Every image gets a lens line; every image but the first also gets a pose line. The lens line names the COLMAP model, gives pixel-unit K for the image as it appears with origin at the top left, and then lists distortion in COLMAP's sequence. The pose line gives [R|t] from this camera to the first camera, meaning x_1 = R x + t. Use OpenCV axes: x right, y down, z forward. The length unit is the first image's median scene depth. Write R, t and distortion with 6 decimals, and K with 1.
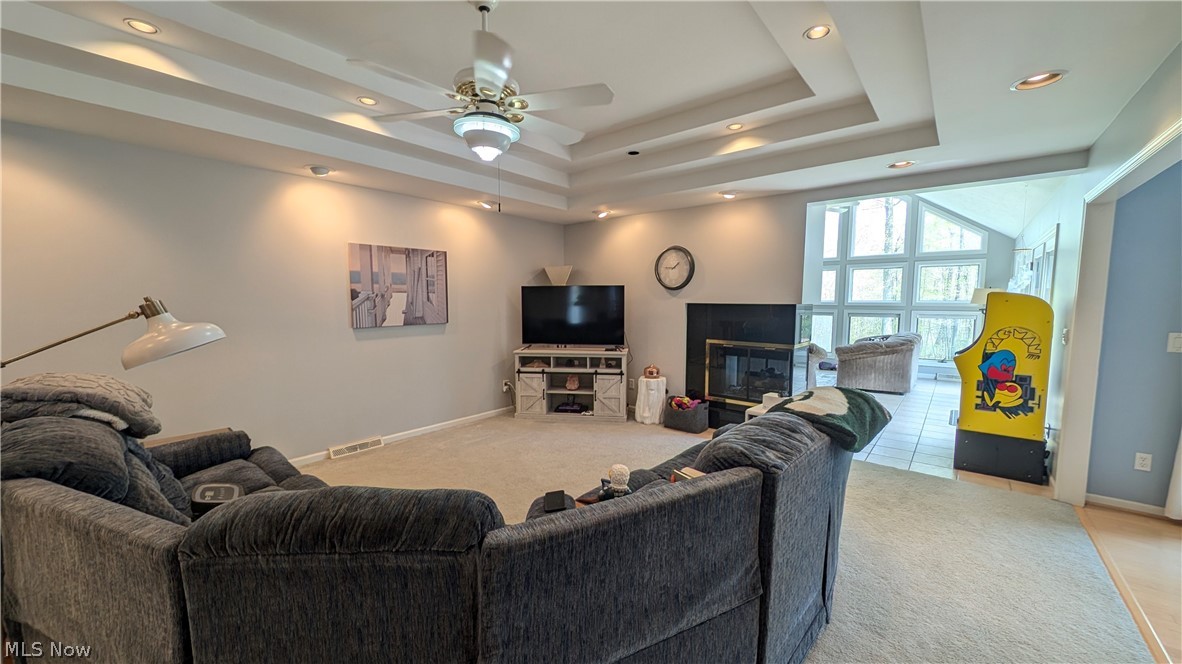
lens RADIAL K [[442.4, 0, 584.2], [0, 442.4, 335.9], [0, 0, 1]] dist [-0.000820, -0.000120]
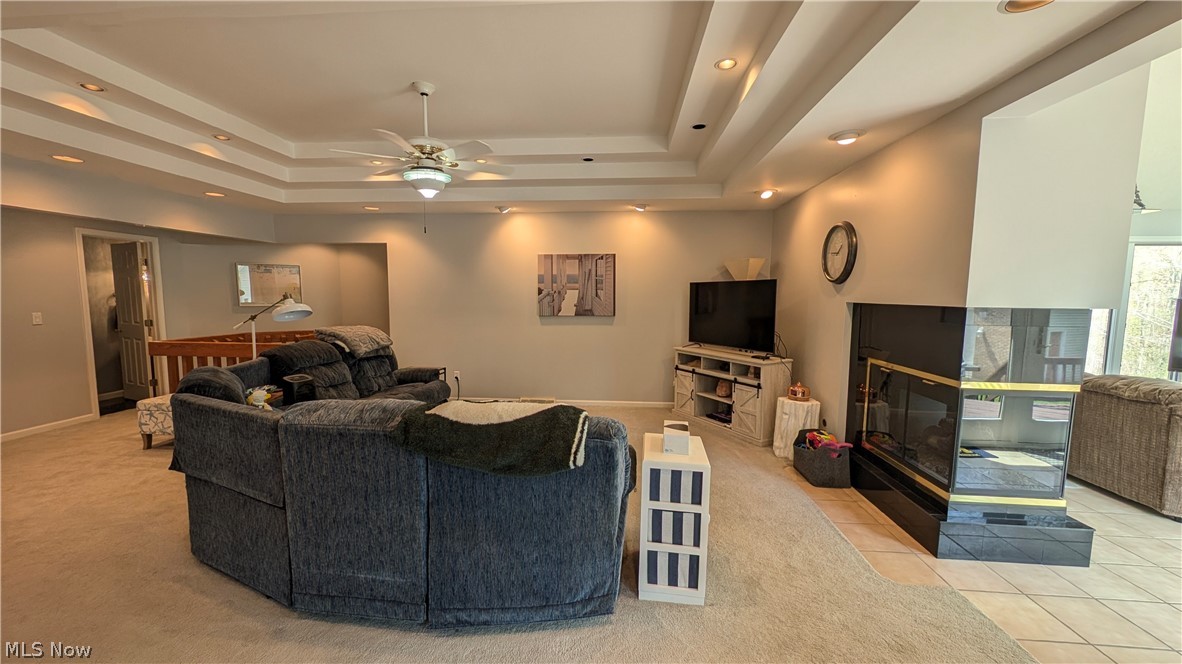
lens RADIAL K [[442.4, 0, 584.2], [0, 442.4, 335.9], [0, 0, 1]] dist [-0.000820, -0.000120]
pose [[0.572489, 0.079910, -0.816009, 0.617901], [-0.073772, 0.996223, 0.045802, -0.025093], [0.816587, 0.033978, 0.576221, 0.282400]]
